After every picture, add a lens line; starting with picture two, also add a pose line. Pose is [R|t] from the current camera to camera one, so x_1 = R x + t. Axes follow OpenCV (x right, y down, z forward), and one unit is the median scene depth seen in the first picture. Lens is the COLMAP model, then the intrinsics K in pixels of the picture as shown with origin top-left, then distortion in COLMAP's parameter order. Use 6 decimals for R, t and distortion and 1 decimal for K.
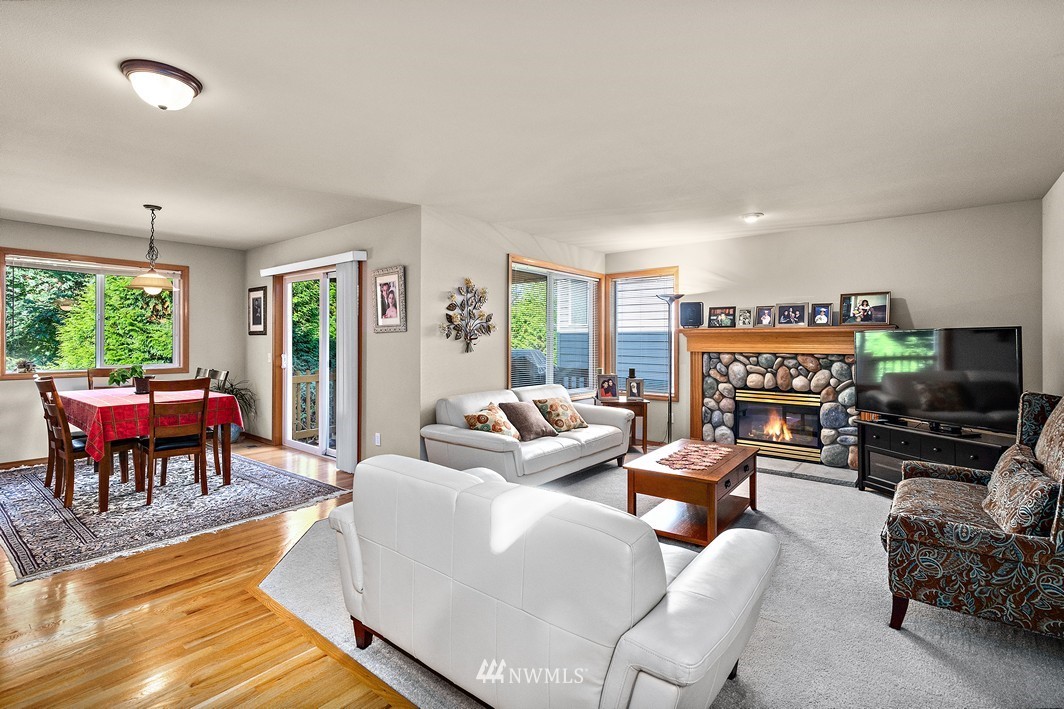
lens RADIAL K [[496.9, 0, 525.7], [0, 496.9, 340.3], [0, 0, 1]] dist [0.000633, 0.000834]
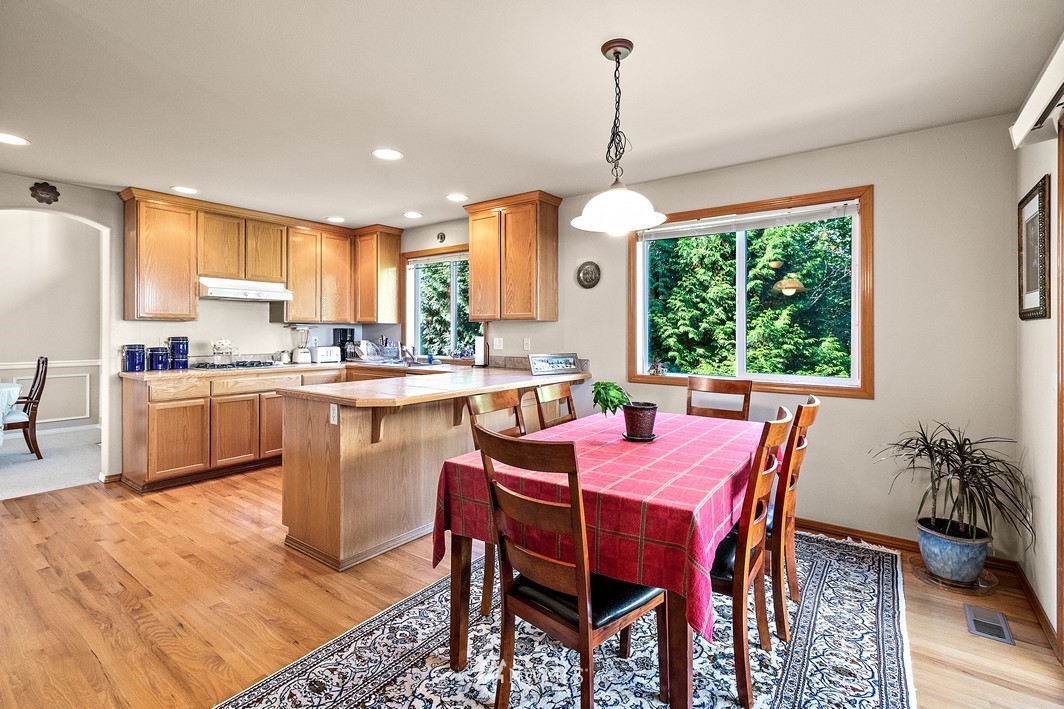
lens RADIAL K [[496.9, 0, 525.7], [0, 496.9, 340.3], [0, 0, 1]] dist [0.000633, 0.000834]
pose [[0.052232, 0.005210, -0.998621, -0.248388], [-0.001328, 0.999986, 0.005148, 0.003667], [0.998634, 0.001057, 0.052238, 0.767634]]
